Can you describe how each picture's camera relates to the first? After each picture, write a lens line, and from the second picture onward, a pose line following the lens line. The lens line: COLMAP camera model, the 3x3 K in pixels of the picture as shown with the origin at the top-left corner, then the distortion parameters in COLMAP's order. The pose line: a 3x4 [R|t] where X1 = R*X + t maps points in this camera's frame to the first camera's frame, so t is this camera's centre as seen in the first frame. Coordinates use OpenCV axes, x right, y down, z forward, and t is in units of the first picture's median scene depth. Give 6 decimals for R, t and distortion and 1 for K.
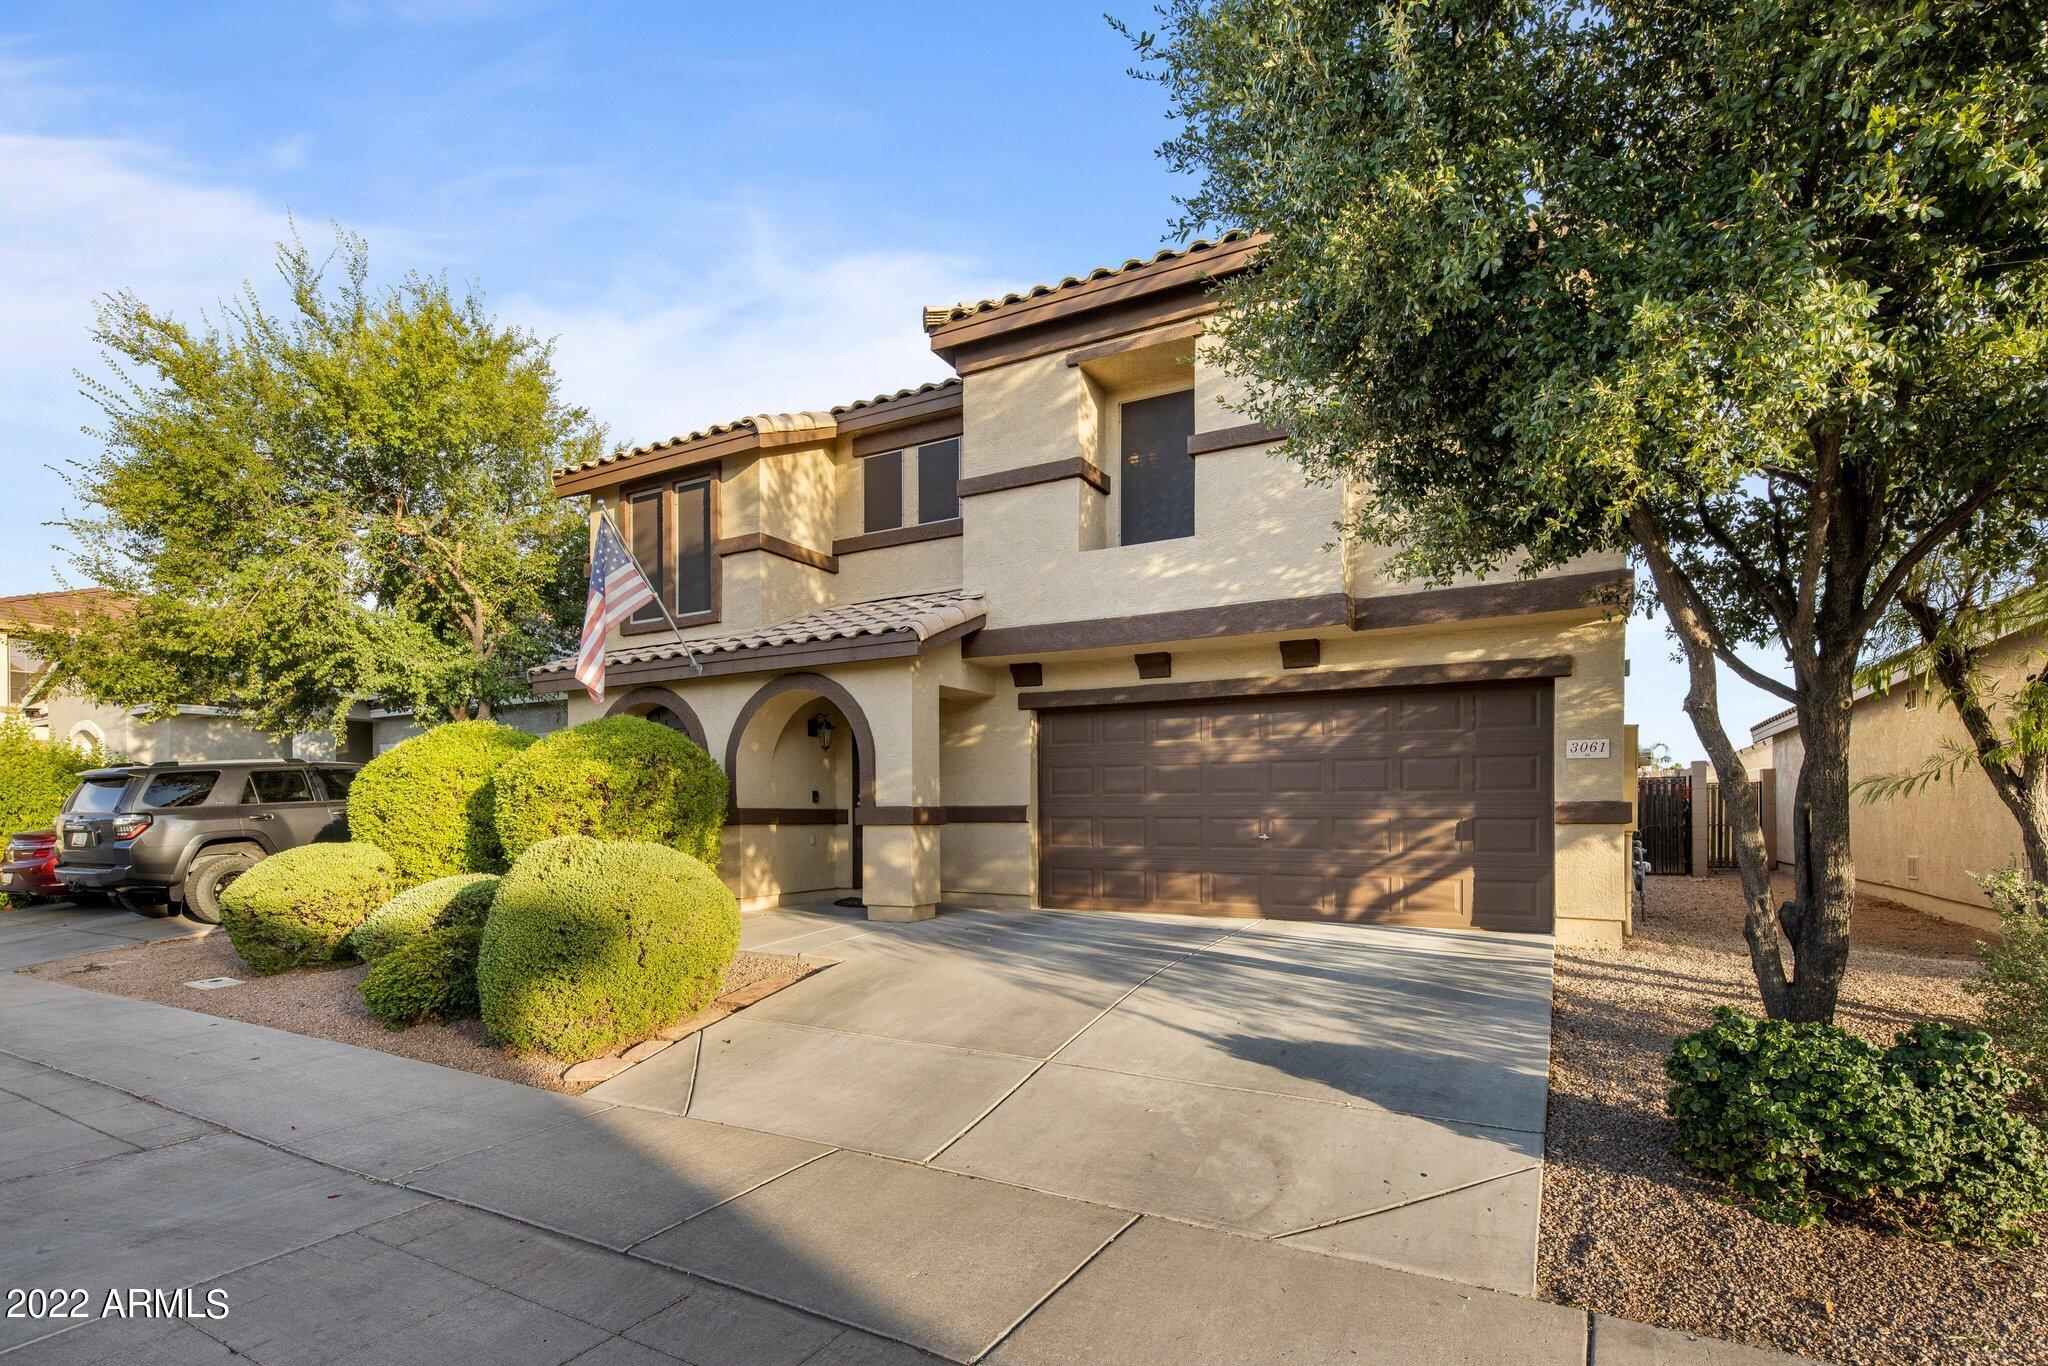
lens RADIAL K [[998.6, 0, 1029.3], [0, 998.6, 671.9], [0, 0, 1]] dist [-0.020025, -0.000175]
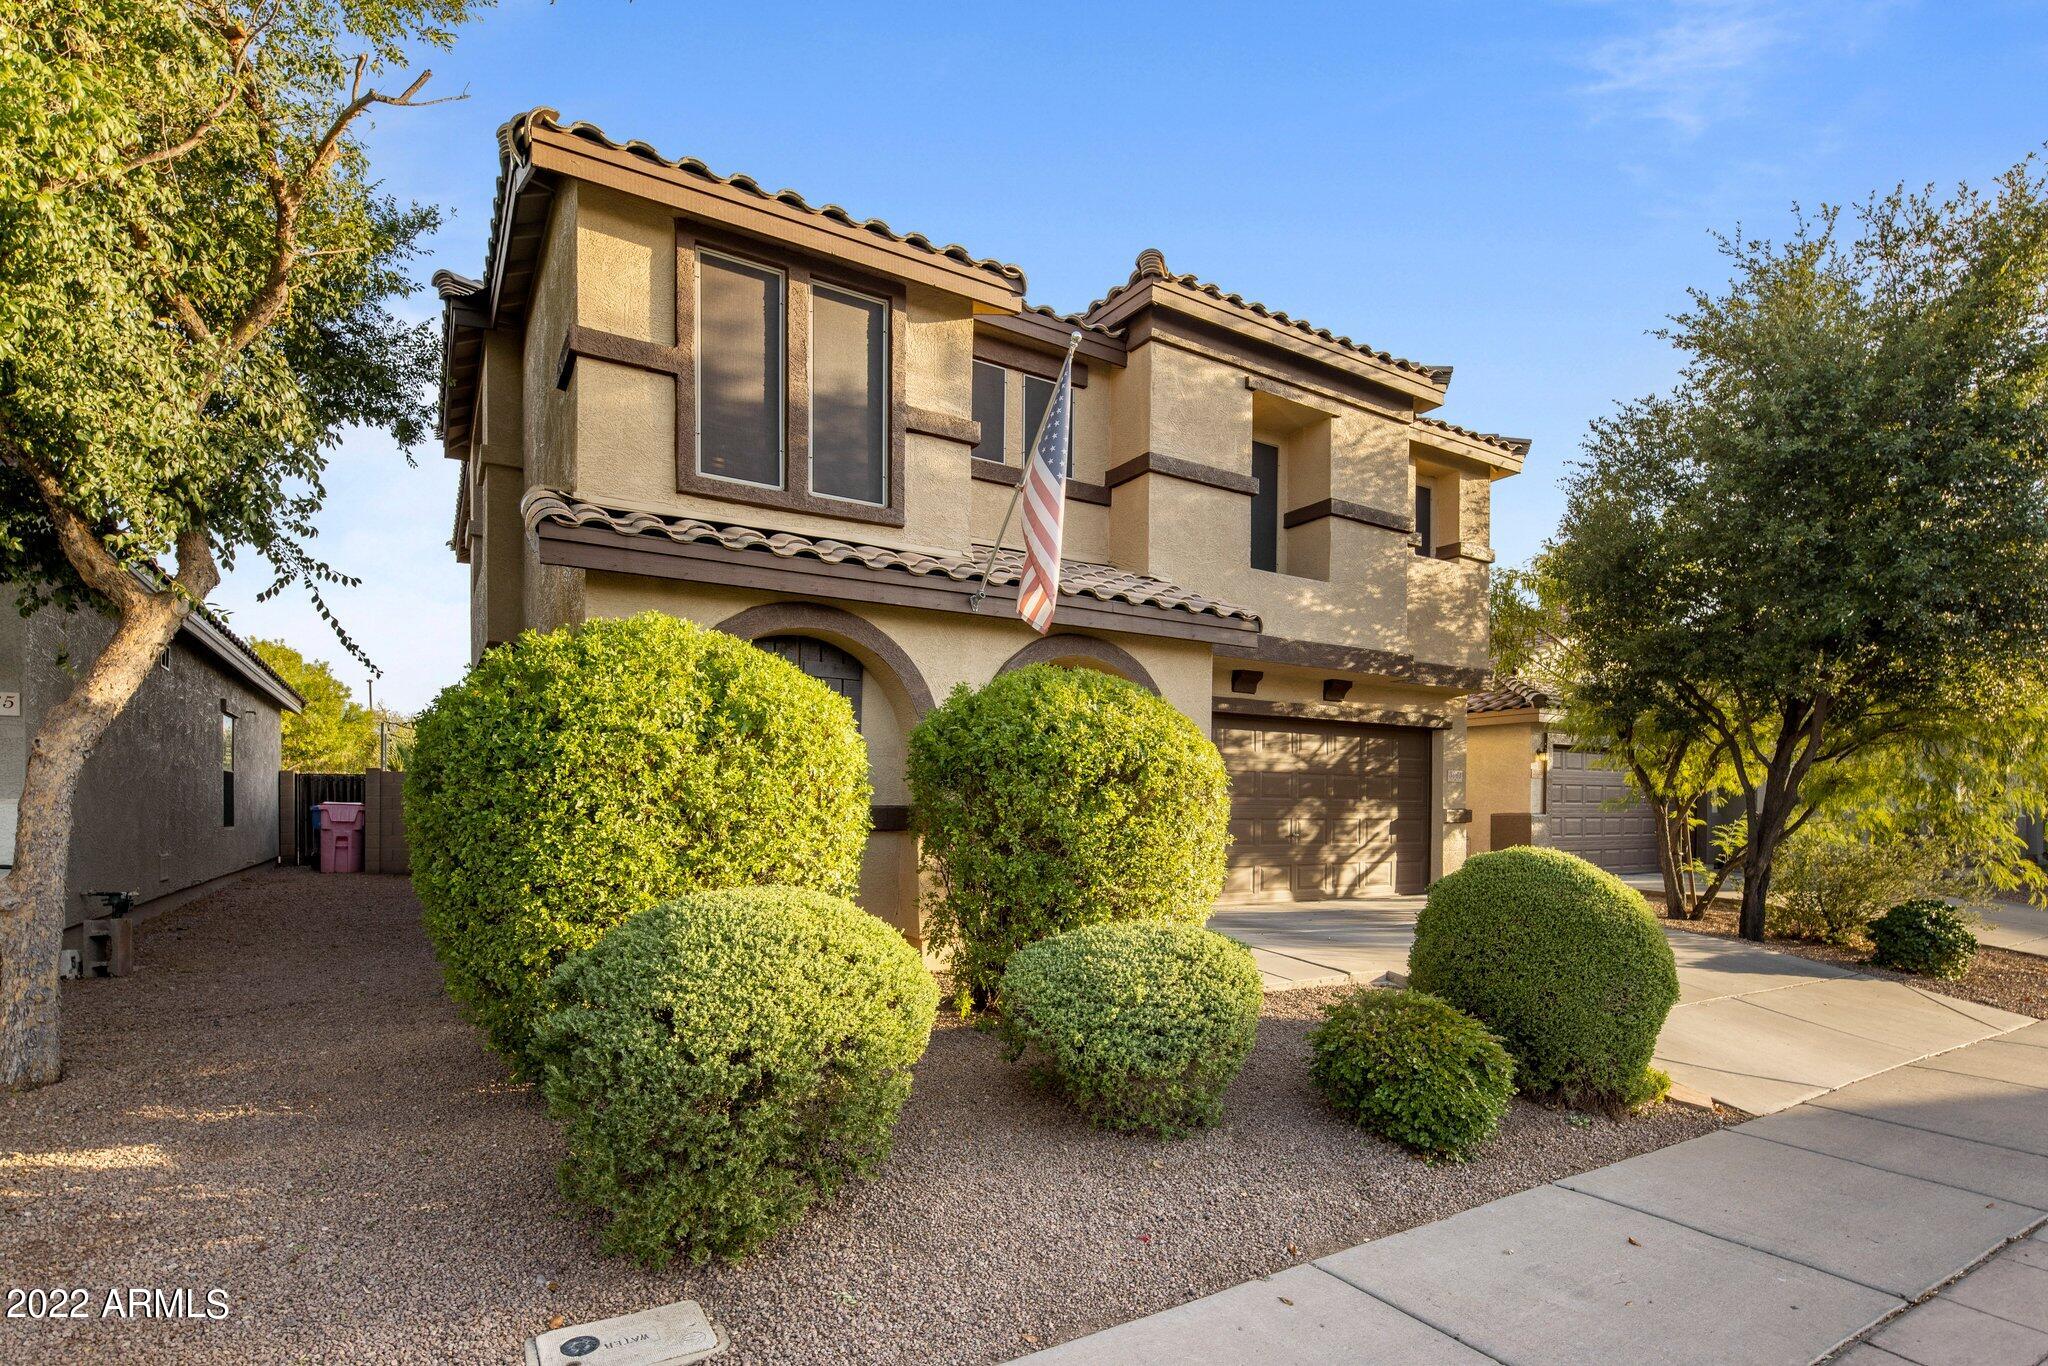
lens RADIAL K [[1000.7, 0, 1024.0], [0, 1000.7, 683.0], [0, 0, 1]] dist [0.003289, -0.000006]
pose [[0.471968, 0.116142, 0.873932, -0.981489], [-0.129568, 0.989659, -0.061548, 0.097698], [-0.872043, -0.084185, 0.482136, 0.689729]]
